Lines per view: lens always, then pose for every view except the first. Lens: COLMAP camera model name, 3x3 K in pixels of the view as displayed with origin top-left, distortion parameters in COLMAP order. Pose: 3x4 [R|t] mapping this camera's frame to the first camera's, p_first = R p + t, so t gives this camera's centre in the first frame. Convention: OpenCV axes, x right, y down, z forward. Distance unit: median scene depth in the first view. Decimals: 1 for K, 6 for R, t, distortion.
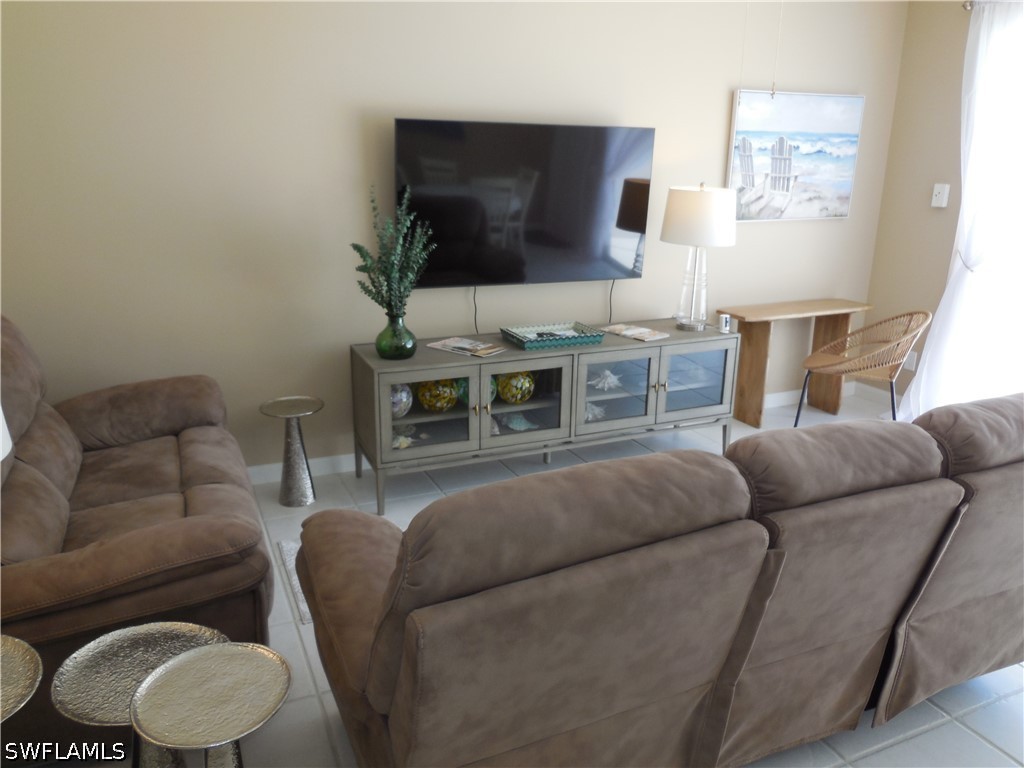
lens RADIAL K [[770.8, 0, 512.0], [0, 770.8, 386.9], [0, 0, 1]] dist [-0.013539, 0.005926]
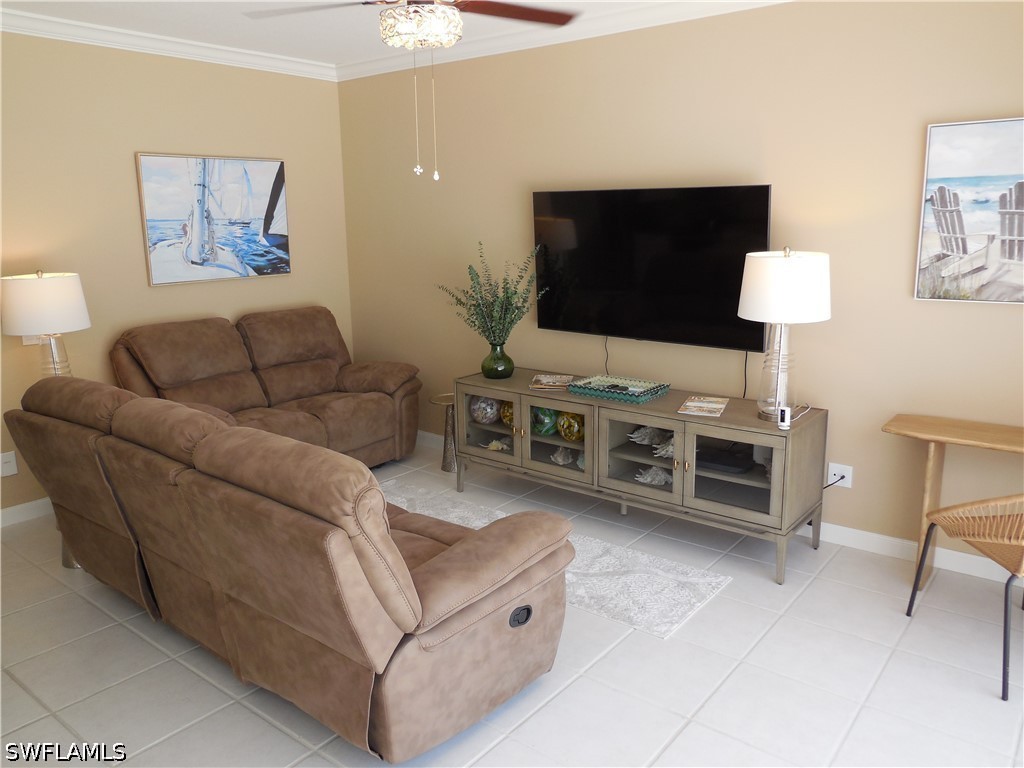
lens RADIAL K [[770.8, 0, 511.7], [0, 770.8, 379.8], [0, 0, 1]] dist [-0.013539, 0.005926]
pose [[0.451476, 0.164186, -0.877047, 0.778181], [-0.237915, 0.969491, 0.059021, -0.091905], [0.859980, 0.182016, 0.476765, 0.331849]]
